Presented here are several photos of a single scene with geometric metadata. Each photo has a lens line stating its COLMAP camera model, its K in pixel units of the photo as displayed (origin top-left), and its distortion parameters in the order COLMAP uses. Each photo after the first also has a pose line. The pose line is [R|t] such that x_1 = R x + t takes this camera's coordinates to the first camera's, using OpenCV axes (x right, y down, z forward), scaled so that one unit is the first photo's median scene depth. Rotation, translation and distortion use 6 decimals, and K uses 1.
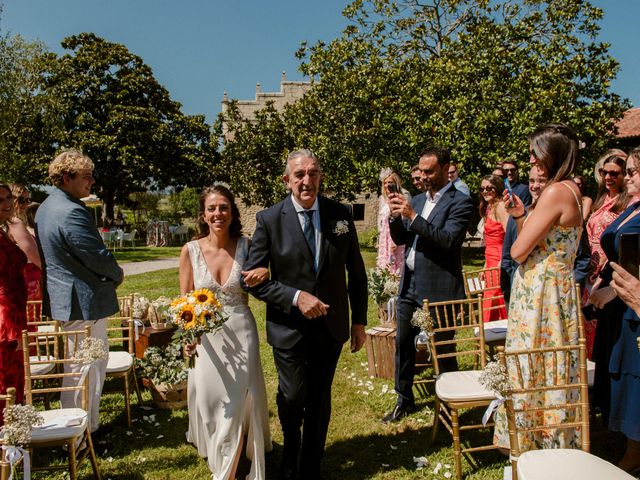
lens RADIAL K [[716.9, 0, 320.0], [0, 716.9, 240.0], [0, 0, 1]] dist [0.013941, -0.004491]
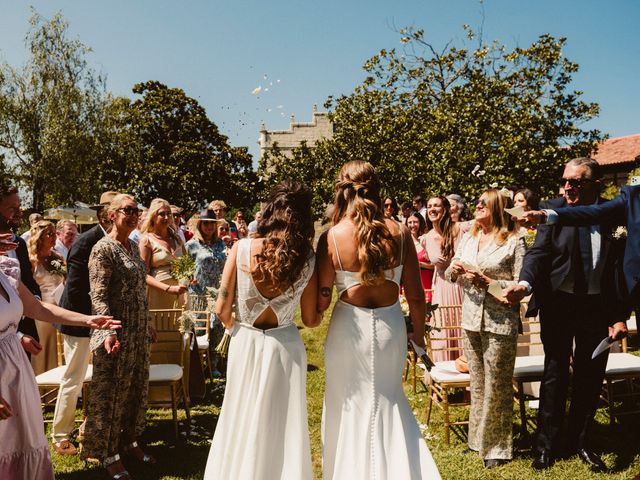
lens RADIAL K [[716.9, 0, 320.0], [0, 716.9, 240.0], [0, 0, 1]] dist [0.013941, -0.004491]
pose [[0.999034, 0.005283, -0.043621, 0.016358], [-0.006338, 0.999689, -0.024099, 0.011526], [0.043480, 0.024352, 0.998757, -0.275907]]
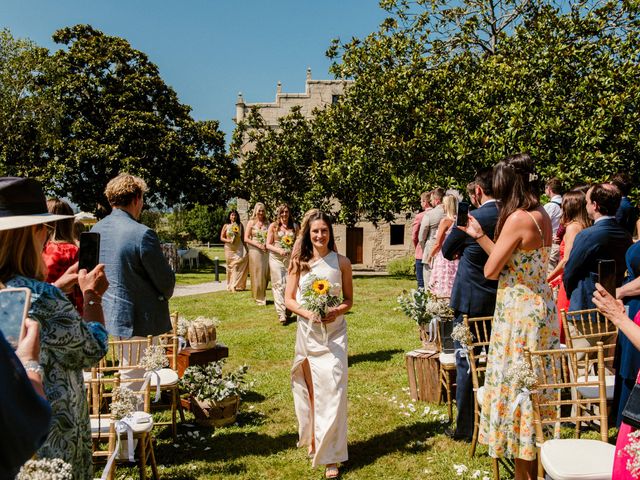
lens RADIAL K [[870.8, 0, 320.0], [0, 870.8, 240.0], [0, 0, 1]] dist [0.131323, 0.028649]
pose [[0.999414, 0.005046, -0.033851, -0.004712], [-0.006158, 0.999442, -0.032829, 0.003578], [0.033666, 0.033018, 0.998888, -0.061327]]
